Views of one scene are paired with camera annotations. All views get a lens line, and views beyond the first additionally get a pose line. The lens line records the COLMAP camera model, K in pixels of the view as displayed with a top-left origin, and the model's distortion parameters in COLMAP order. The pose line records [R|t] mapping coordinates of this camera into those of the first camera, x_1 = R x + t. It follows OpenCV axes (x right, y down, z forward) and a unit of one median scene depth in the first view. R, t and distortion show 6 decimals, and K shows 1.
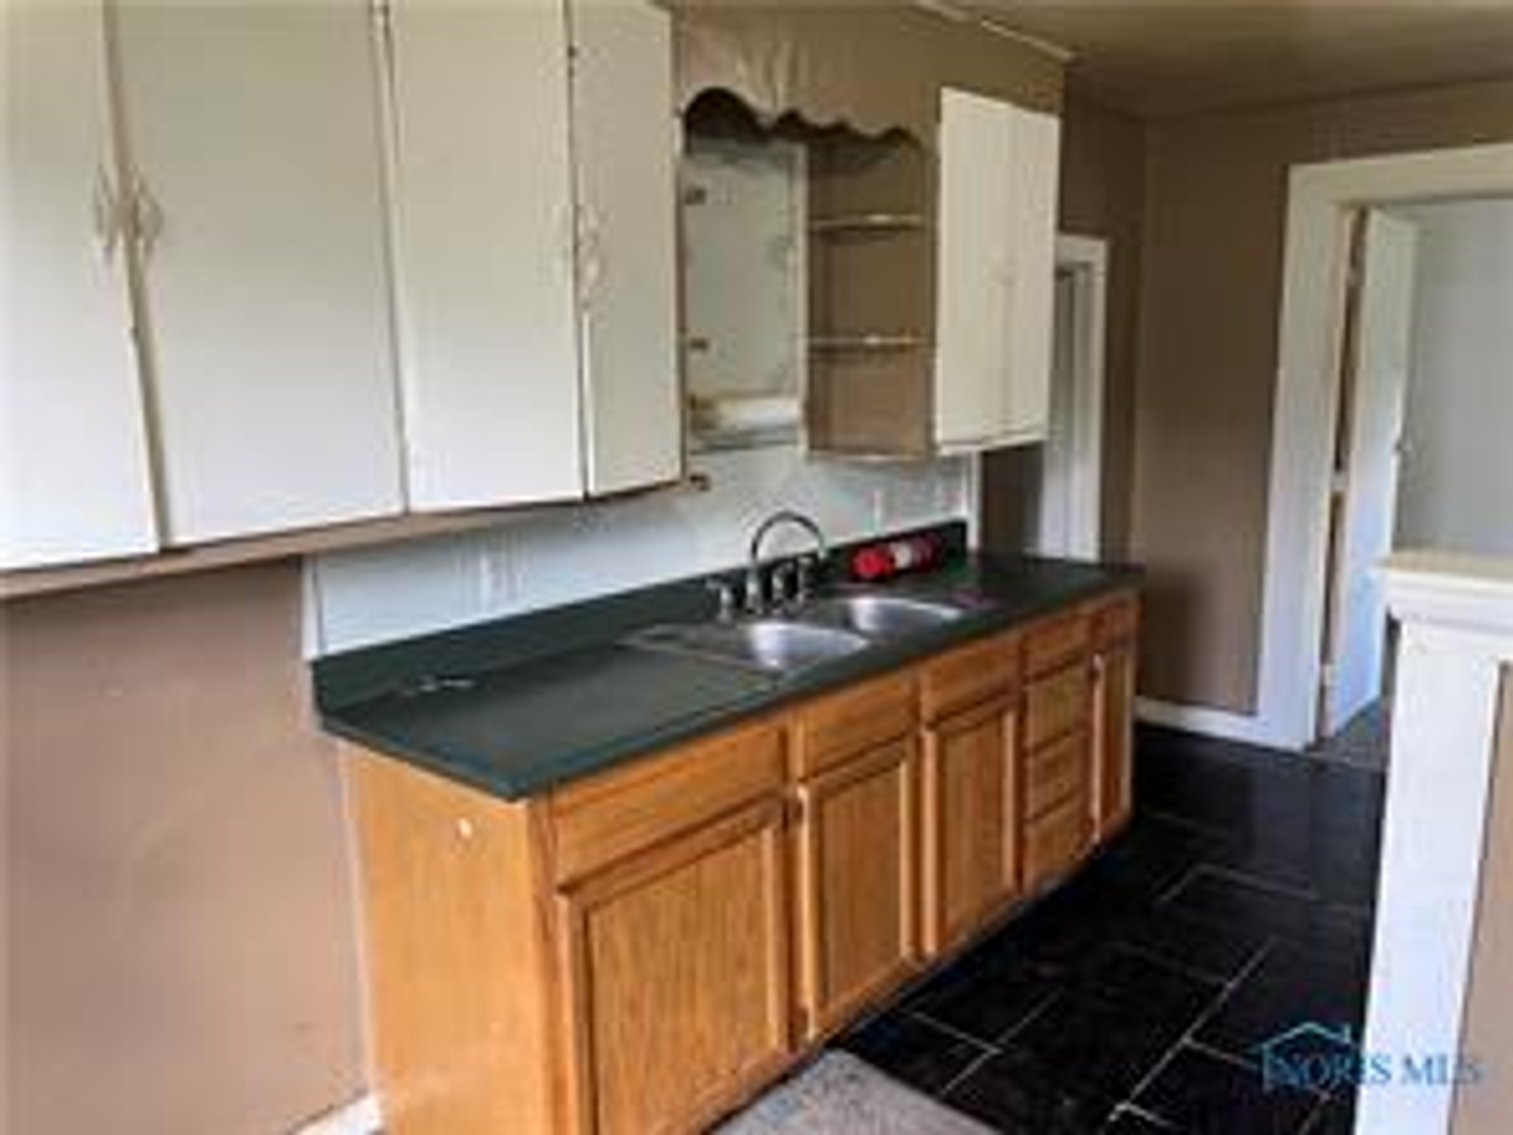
lens RADIAL K [[1156.1, 0, 757.4], [0, 1156.1, 562.1], [0, 0, 1]] dist [0.037337, -0.002908]
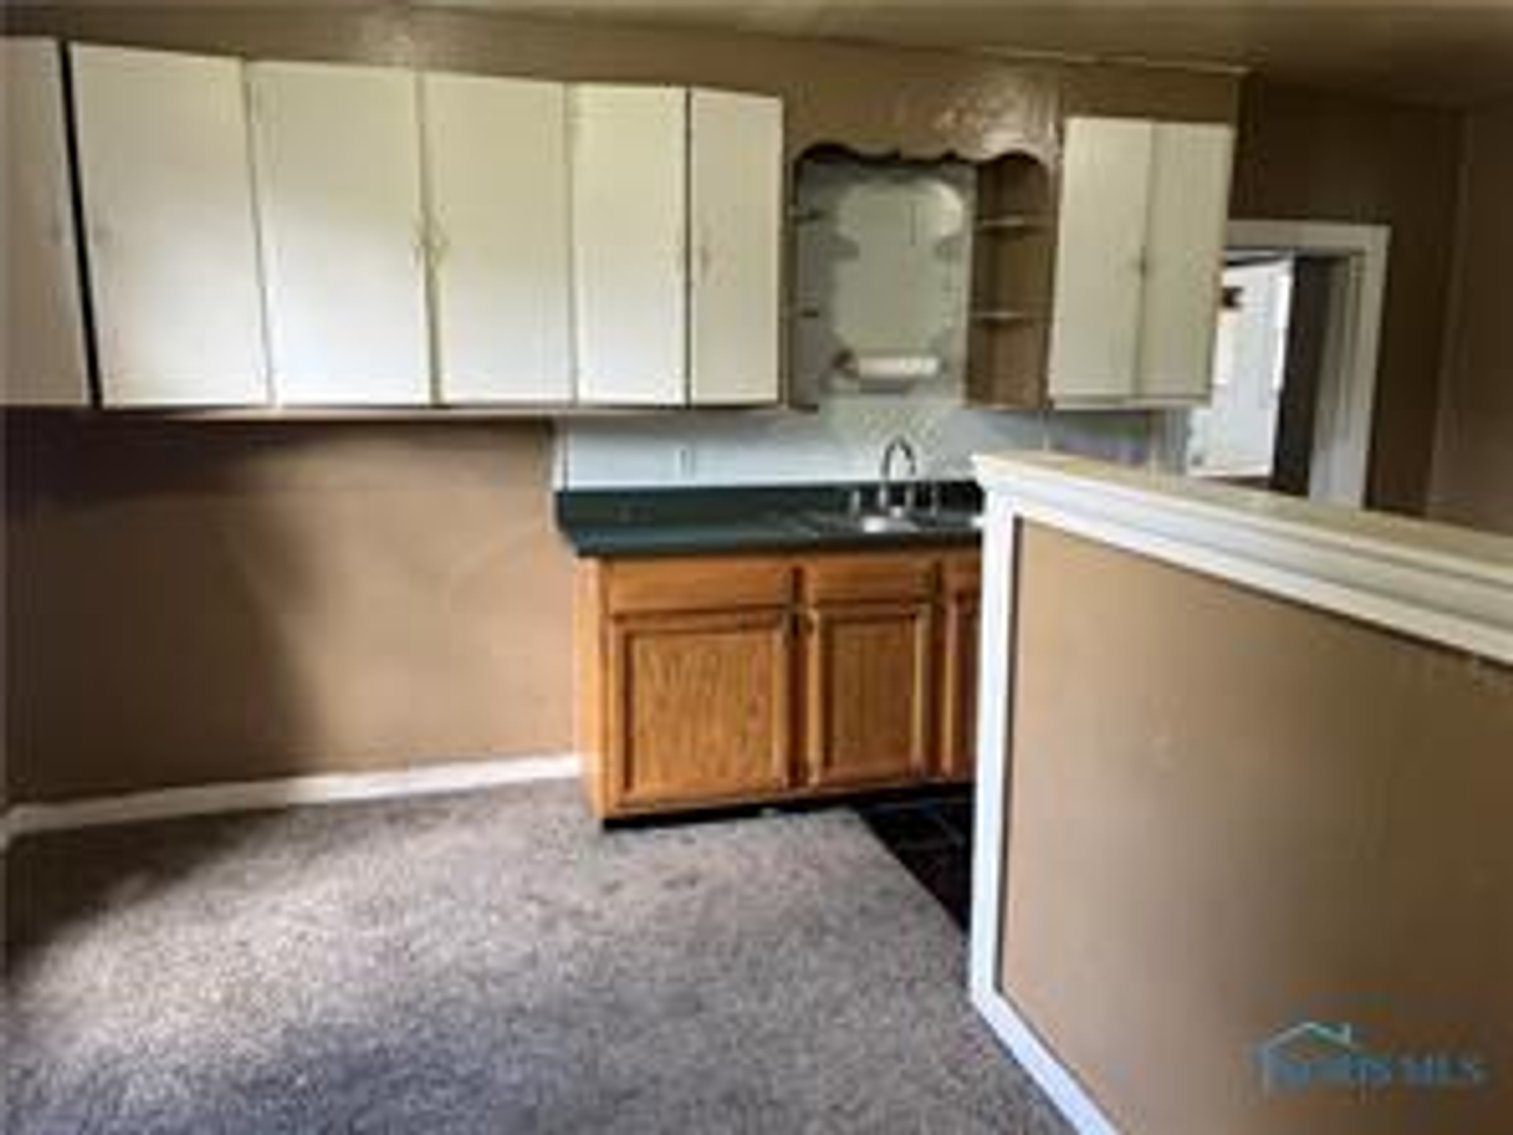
lens RADIAL K [[1156.1, 0, 755.1], [0, 1156.1, 565.1], [0, 0, 1]] dist [0.037337, -0.002908]
pose [[0.853862, 0.129716, -0.504076, 0.713686], [-0.120429, 0.991405, 0.051126, 0.067286], [0.506376, 0.017051, 0.862144, -0.329869]]
